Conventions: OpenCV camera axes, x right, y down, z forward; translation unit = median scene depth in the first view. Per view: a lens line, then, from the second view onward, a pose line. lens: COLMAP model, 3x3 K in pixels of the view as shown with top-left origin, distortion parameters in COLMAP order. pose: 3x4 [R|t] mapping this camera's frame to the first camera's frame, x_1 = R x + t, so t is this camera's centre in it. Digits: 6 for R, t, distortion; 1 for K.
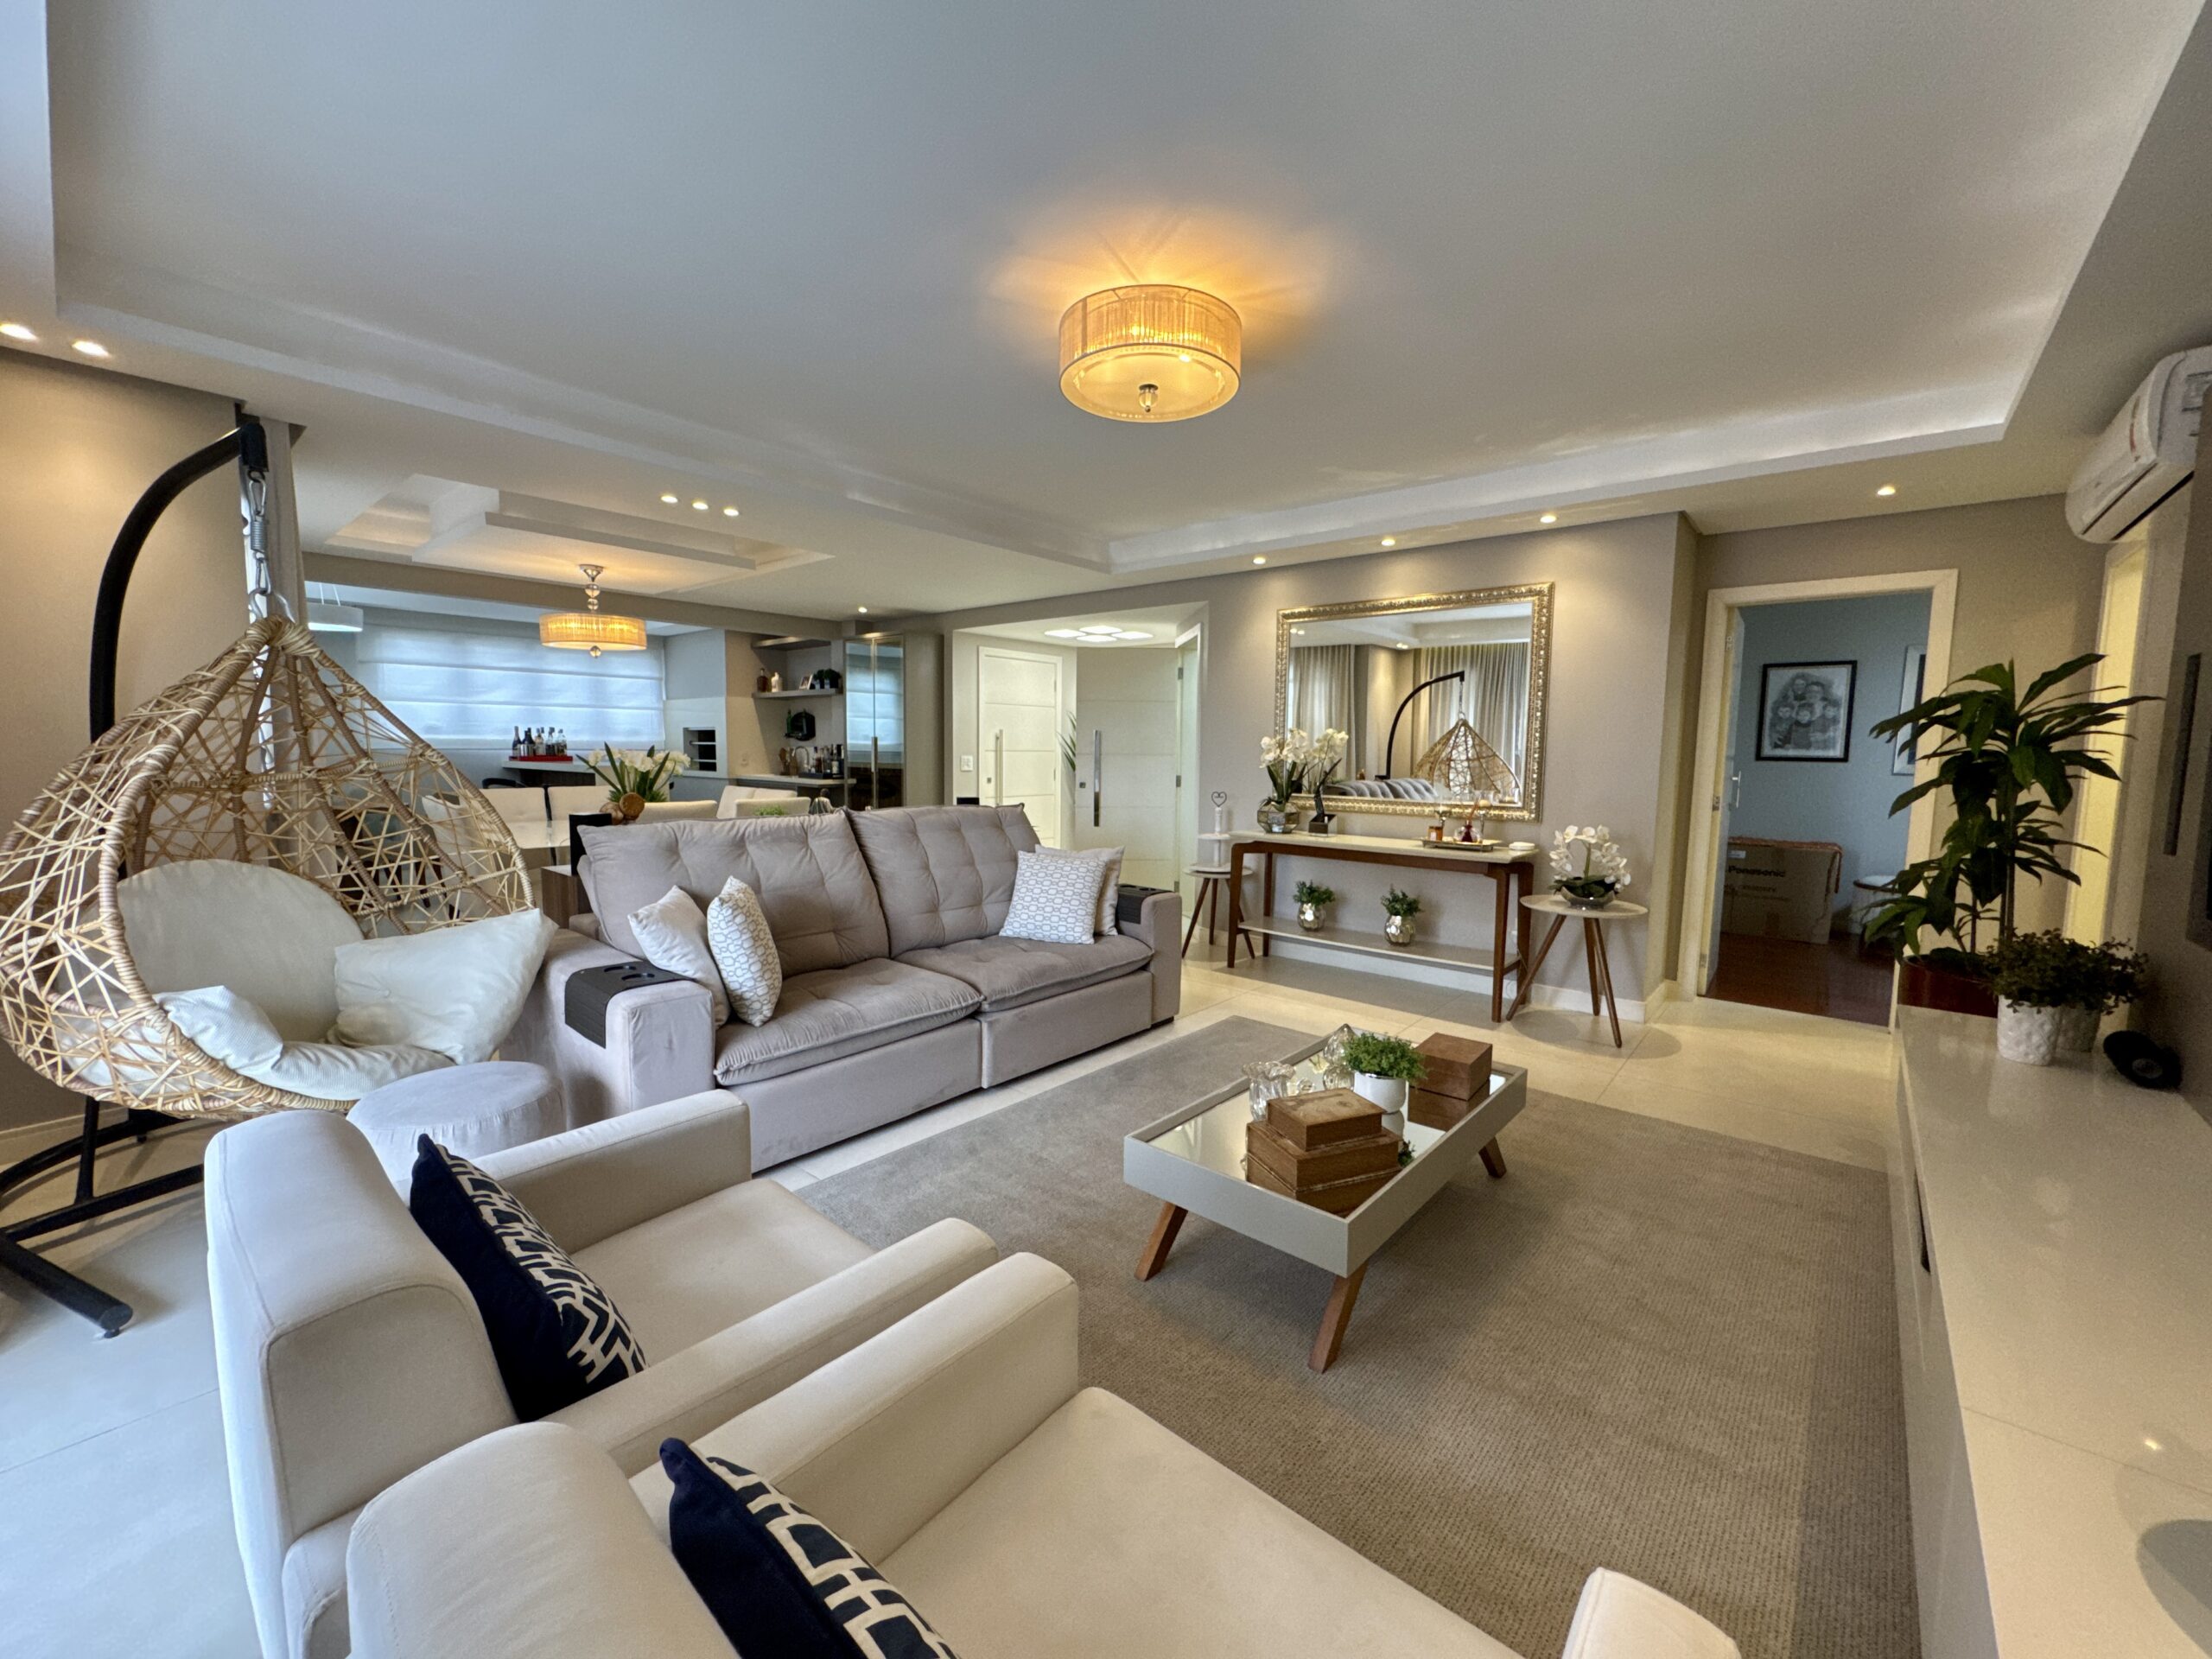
lens RADIAL K [[867.6, 0, 1102.4], [0, 867.6, 829.3], [0, 0, 1]] dist [0.001526, 0.000234]
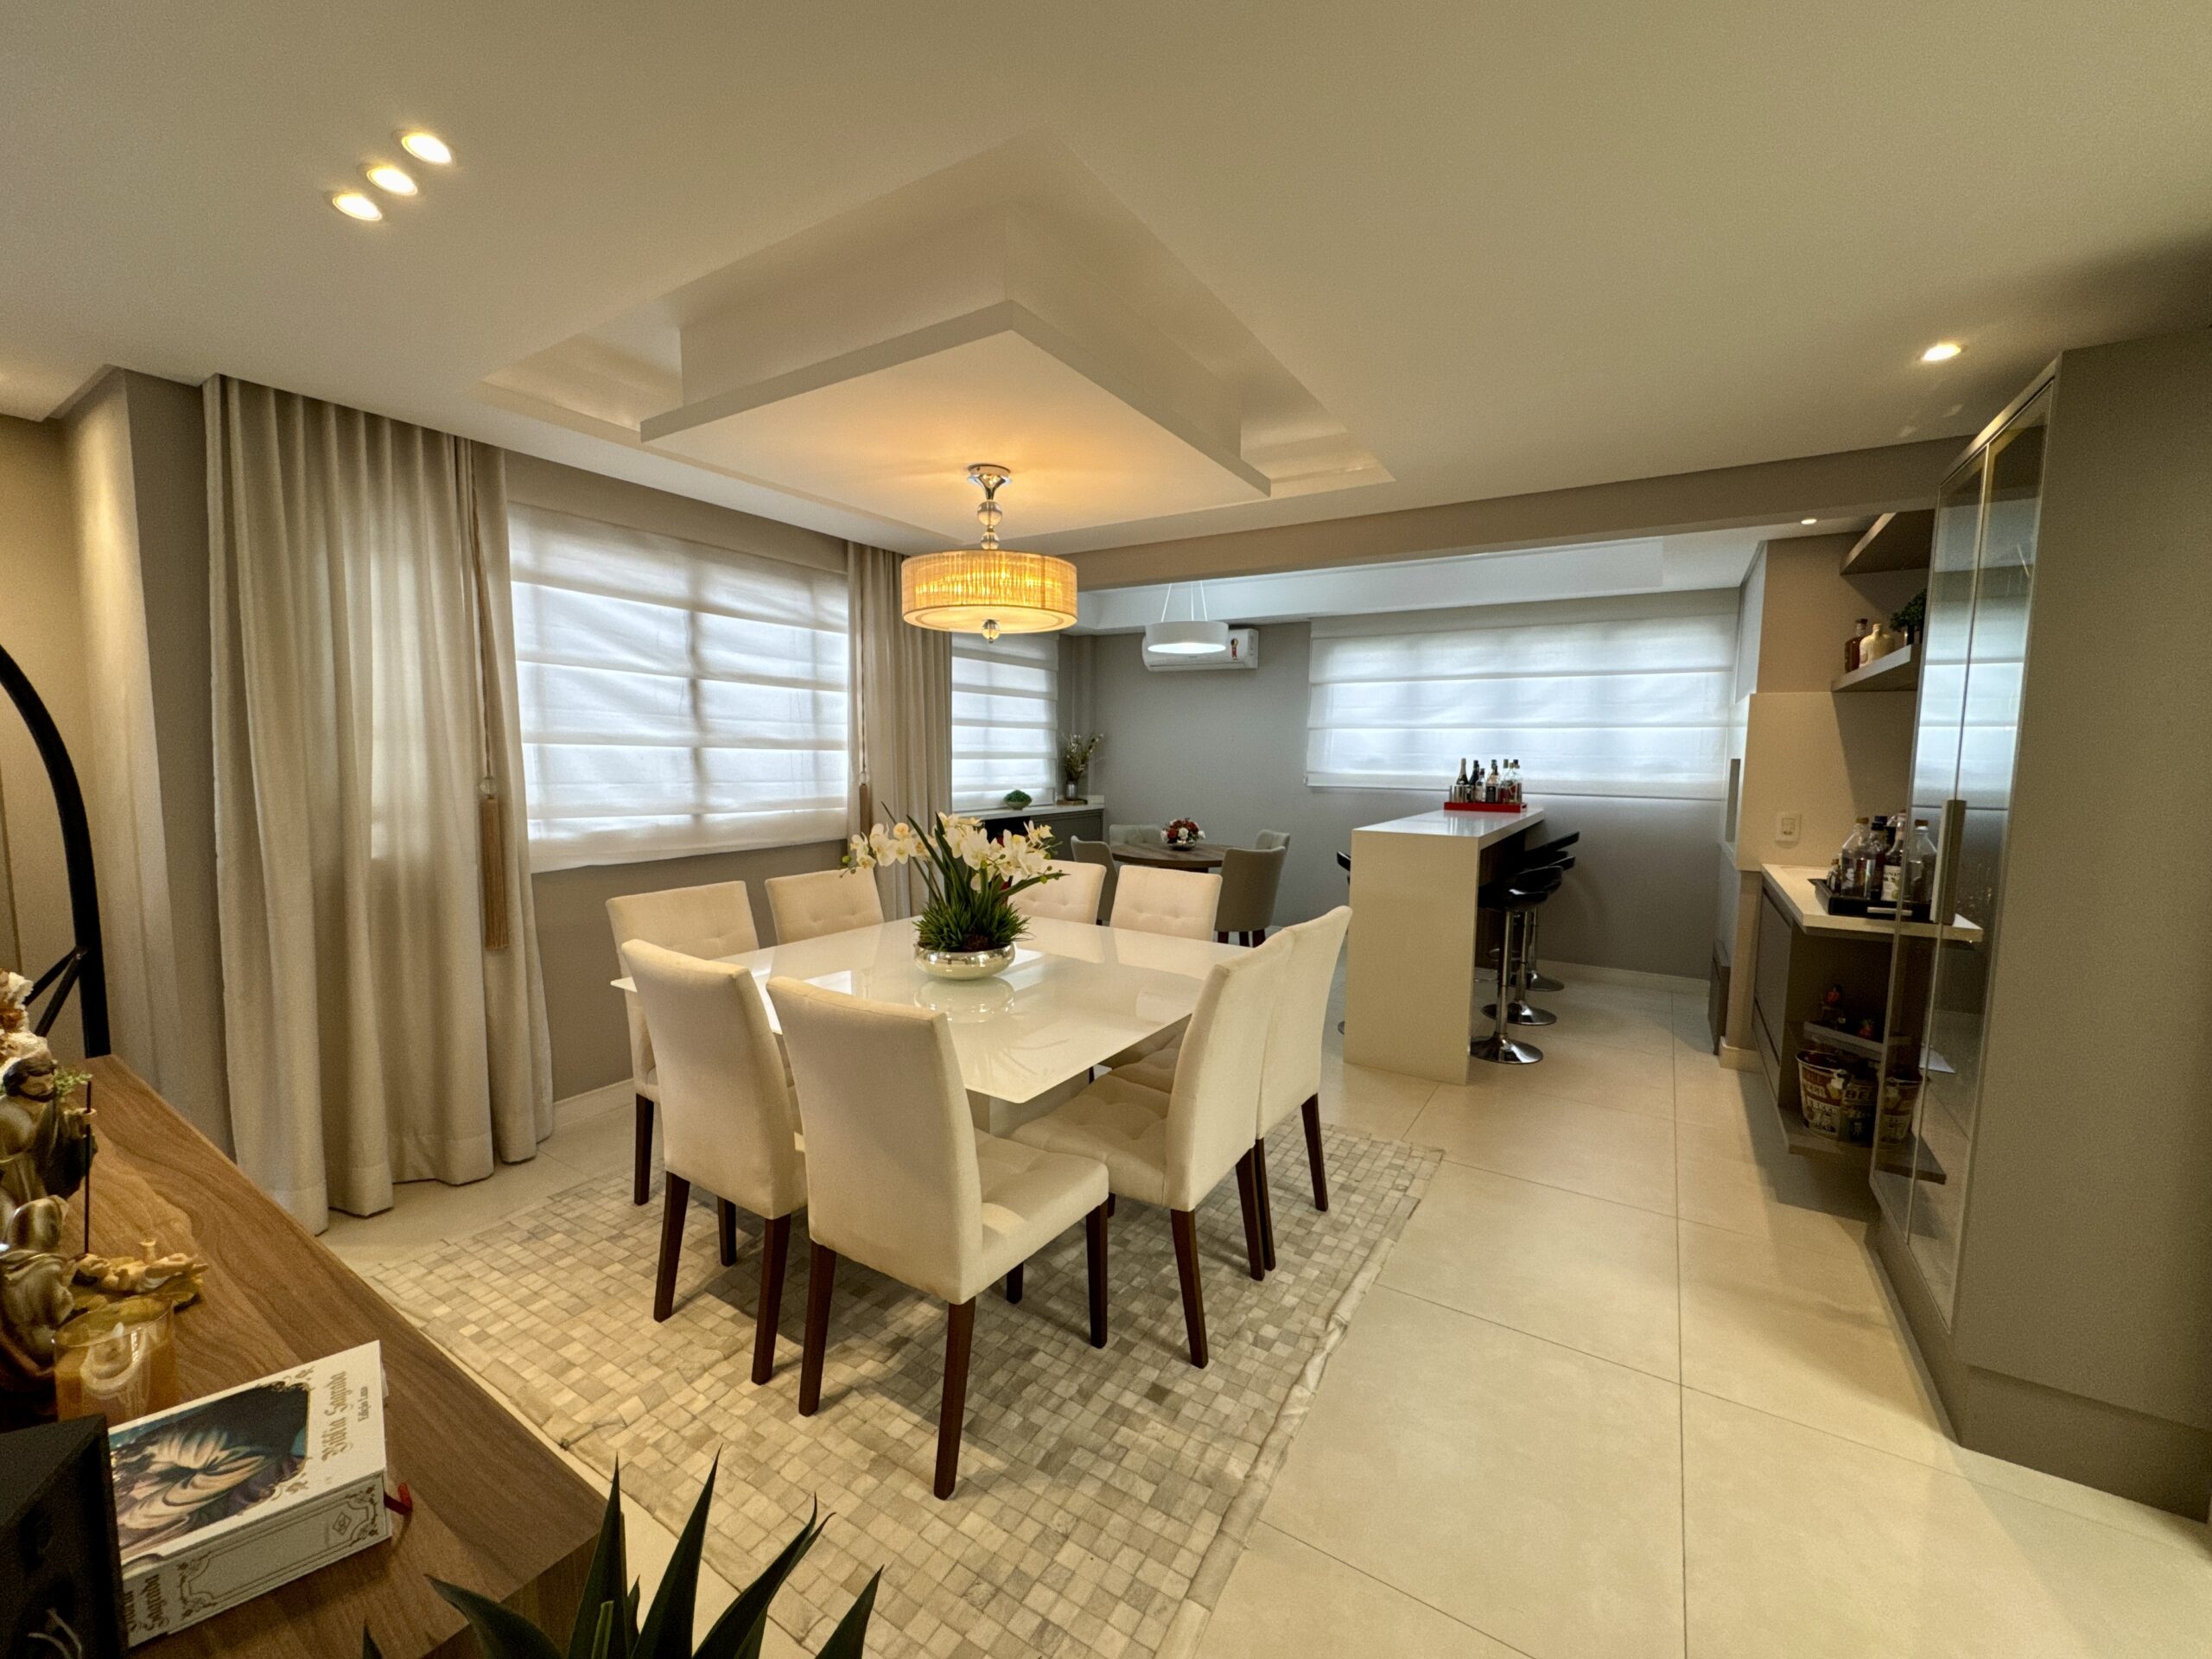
lens RADIAL K [[882.7, 0, 1106.0], [0, 882.7, 829.5], [0, 0, 1]] dist [-0.001257, -0.000187]
pose [[0.146593, 0.079219, -0.986020, -0.034253], [-0.104792, 0.992423, 0.064154, -0.148373], [0.983631, 0.093922, 0.153784, 1.178546]]
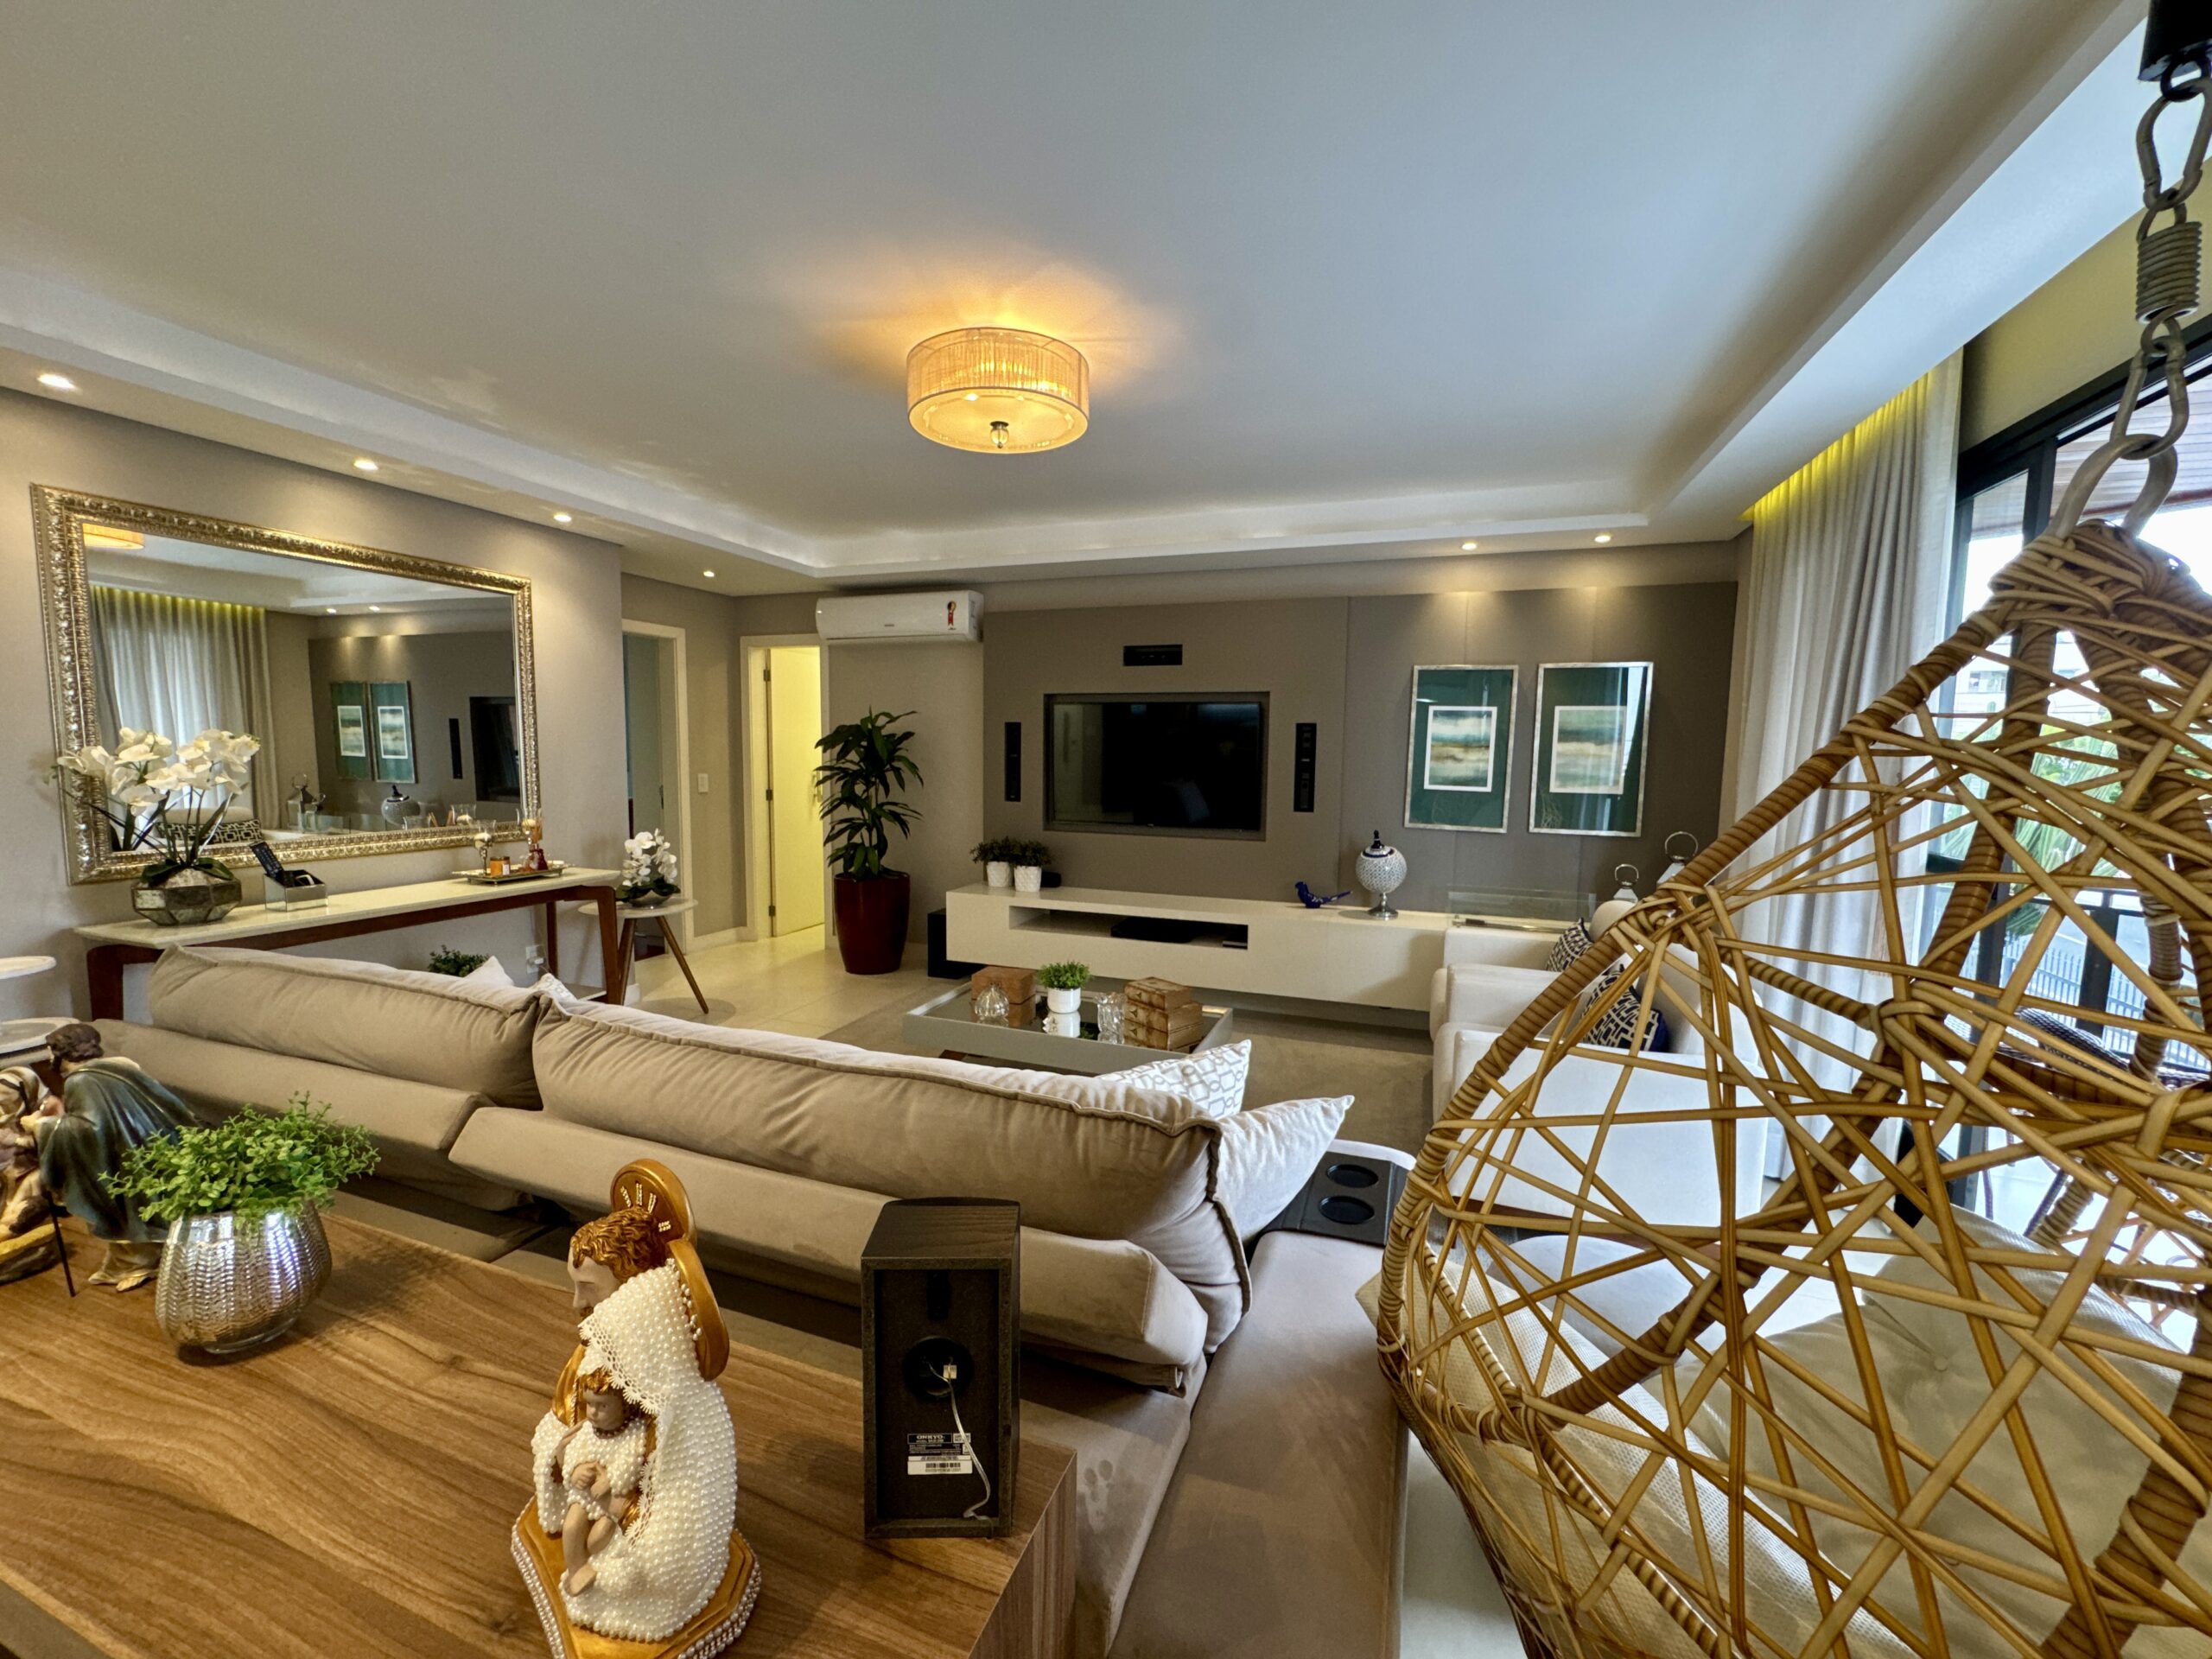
lens RADIAL K [[848.6, 0, 1109.2], [0, 848.6, 818.6], [0, 0, 1]] dist [-0.001183, -0.000046]
pose [[-0.374173, -0.106273, 0.921249, -0.557535], [0.073745, 0.986856, 0.143793, -0.117320], [-0.924422, 0.121741, -0.361418, 0.775883]]
